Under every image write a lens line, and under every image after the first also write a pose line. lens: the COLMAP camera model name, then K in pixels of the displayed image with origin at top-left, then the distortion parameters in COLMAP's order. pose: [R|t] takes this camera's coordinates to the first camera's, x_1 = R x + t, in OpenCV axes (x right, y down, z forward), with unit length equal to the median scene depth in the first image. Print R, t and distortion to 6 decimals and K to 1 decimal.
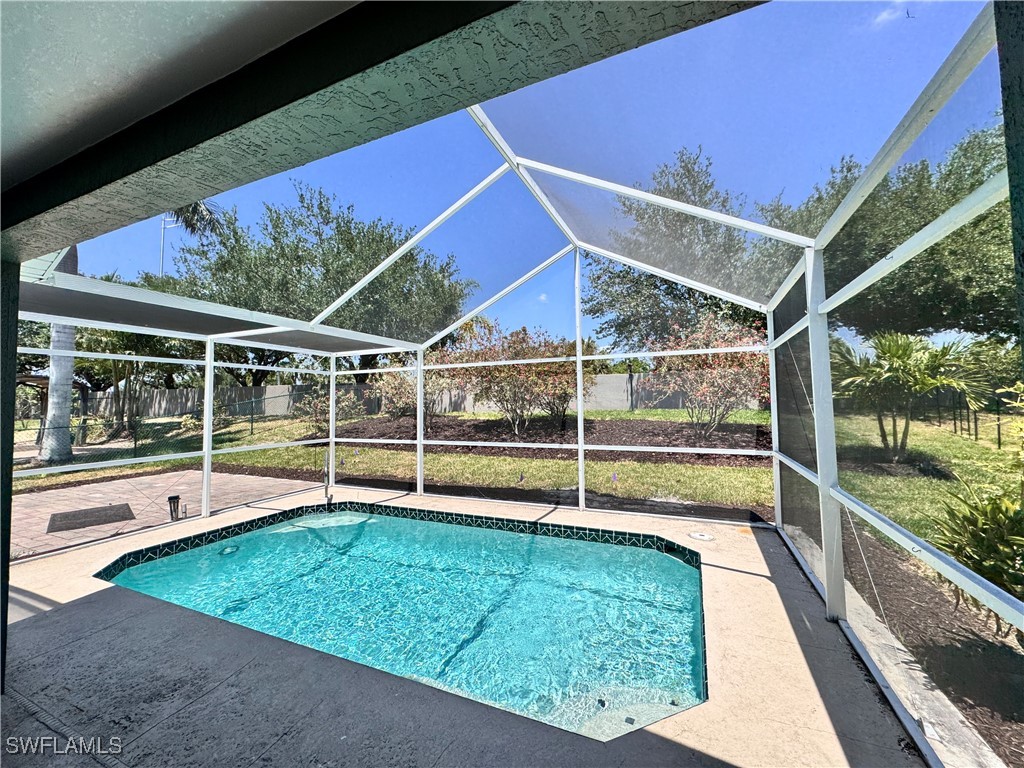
lens RADIAL K [[410.0, 0, 512.0], [0, 410.0, 384.0], [0, 0, 1]] dist [-0.002960, 0.000144]
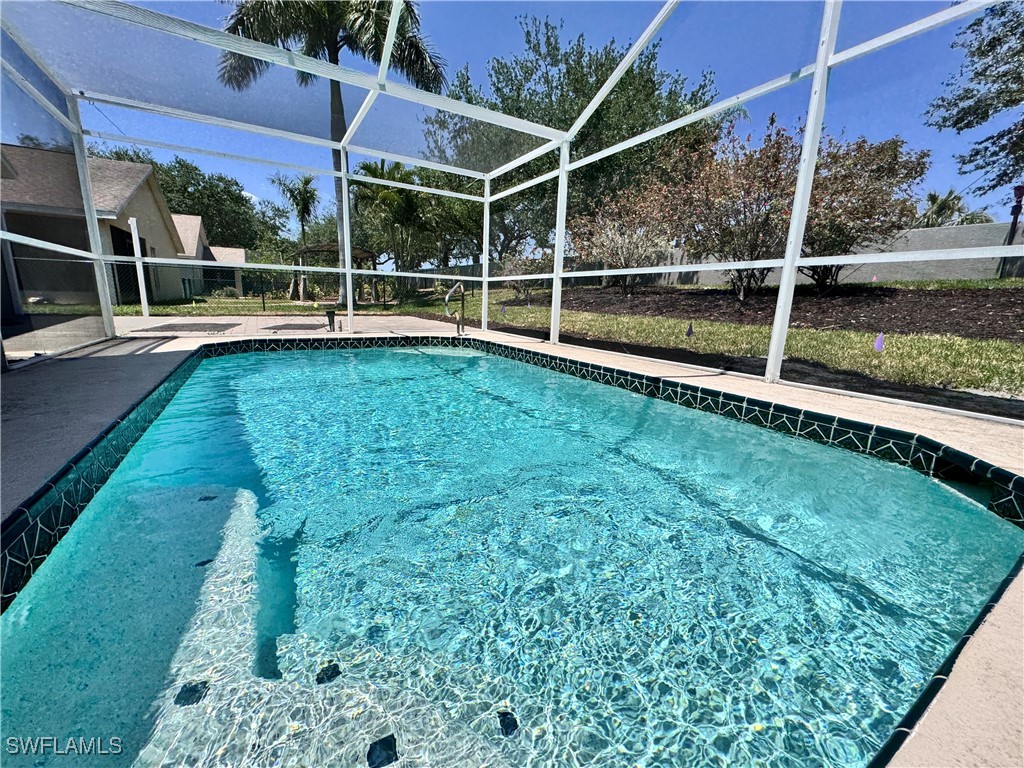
lens RADIAL K [[410.0, 0, 512.0], [0, 410.0, 384.0], [0, 0, 1]] dist [-0.002960, 0.000144]
pose [[0.809136, 0.162658, -0.564660, 0.193222], [-0.038515, 0.973539, 0.225251, 0.192880], [0.586358, -0.160511, 0.793990, 0.358323]]
